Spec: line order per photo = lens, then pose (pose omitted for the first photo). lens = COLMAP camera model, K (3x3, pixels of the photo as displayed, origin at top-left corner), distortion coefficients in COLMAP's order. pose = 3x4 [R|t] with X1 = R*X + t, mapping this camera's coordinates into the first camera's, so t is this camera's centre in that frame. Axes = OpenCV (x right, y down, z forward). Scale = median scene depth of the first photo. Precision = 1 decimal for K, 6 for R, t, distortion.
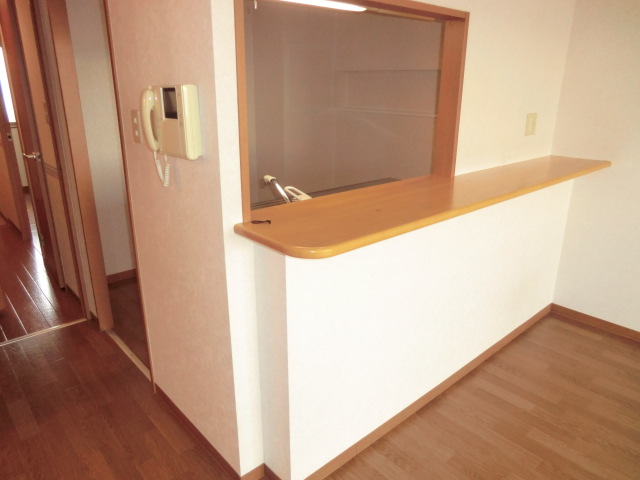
lens RADIAL K [[459.5, 0, 319.4], [0, 459.5, 236.0], [0, 0, 1]] dist [-0.092909, 0.093609]
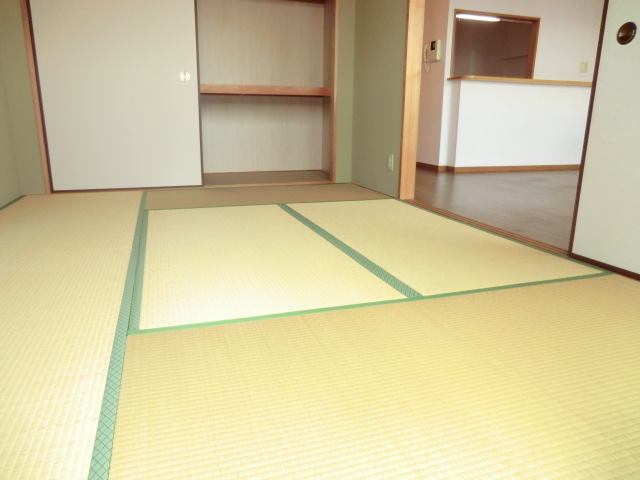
lens RADIAL K [[459.5, 0, 319.4], [0, 459.5, 236.0], [0, 0, 1]] dist [-0.092909, 0.093609]
pose [[0.918376, 0.103772, -0.381861, 0.381512], [-0.132590, 0.989916, -0.049867, 1.531138], [0.372835, 0.096428, 0.922874, -2.566671]]
